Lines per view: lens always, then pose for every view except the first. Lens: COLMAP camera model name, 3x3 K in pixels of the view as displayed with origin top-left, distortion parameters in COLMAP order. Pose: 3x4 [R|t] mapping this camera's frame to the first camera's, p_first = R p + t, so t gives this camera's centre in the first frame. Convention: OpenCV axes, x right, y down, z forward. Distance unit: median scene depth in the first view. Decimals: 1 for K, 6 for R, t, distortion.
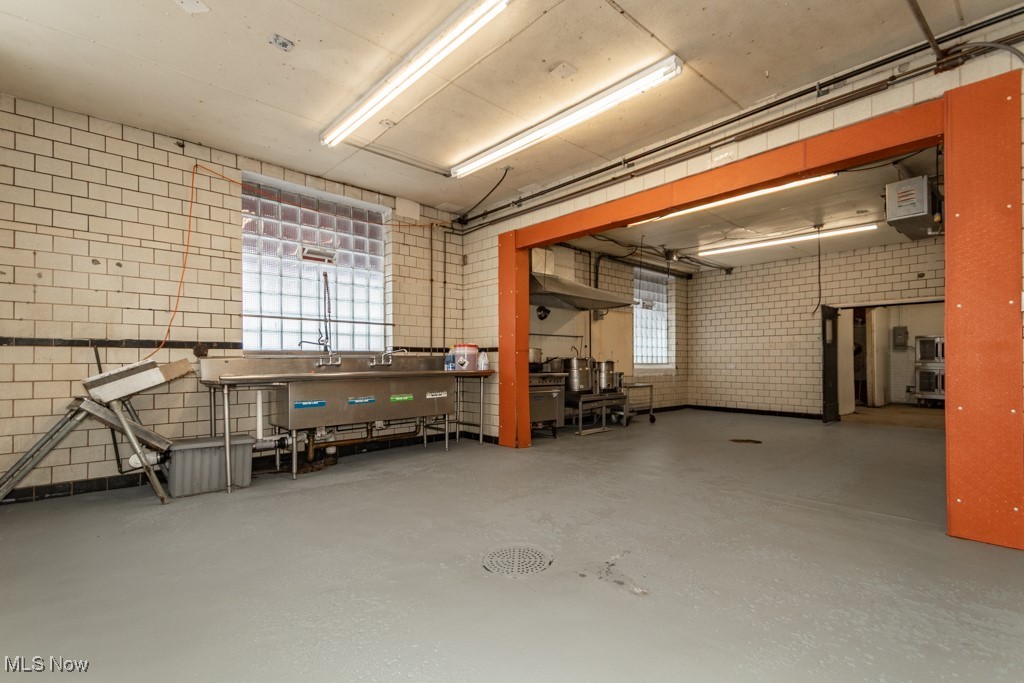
lens RADIAL K [[470.1, 0, 496.1], [0, 470.1, 358.3], [0, 0, 1]] dist [0.045745, -0.008004]
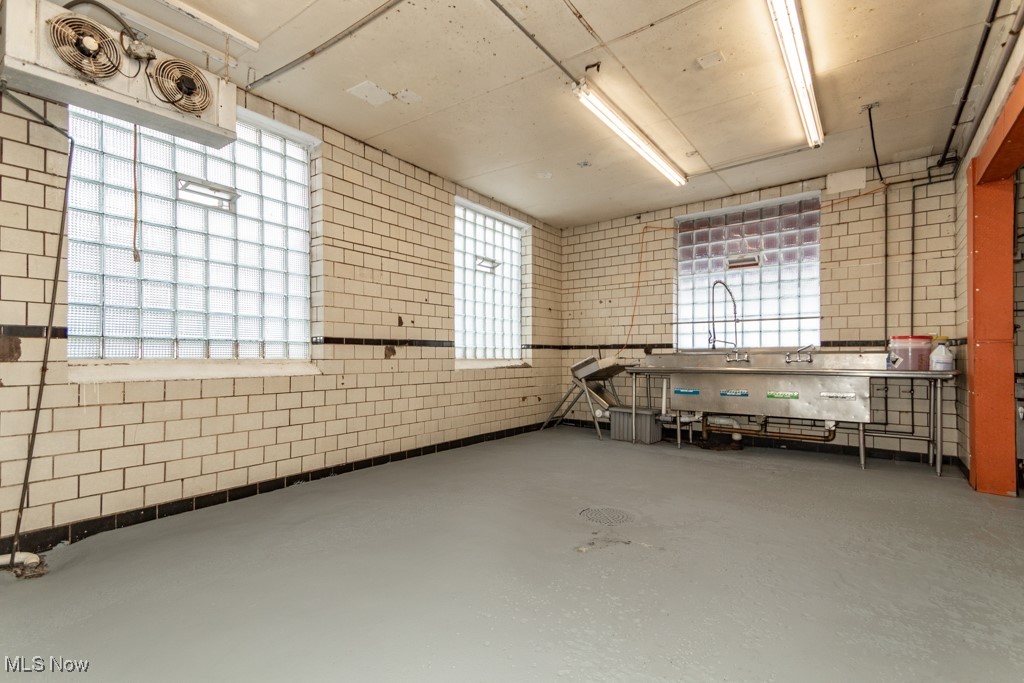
lens RADIAL K [[470.1, 0, 517.5], [0, 470.1, 354.7], [0, 0, 1]] dist [0.045745, -0.008004]
pose [[0.191653, -0.003661, -0.981456, 0.683513], [0.005972, 0.999979, -0.002564, 0.000089], [0.981445, -0.005370, 0.191671, 0.291573]]
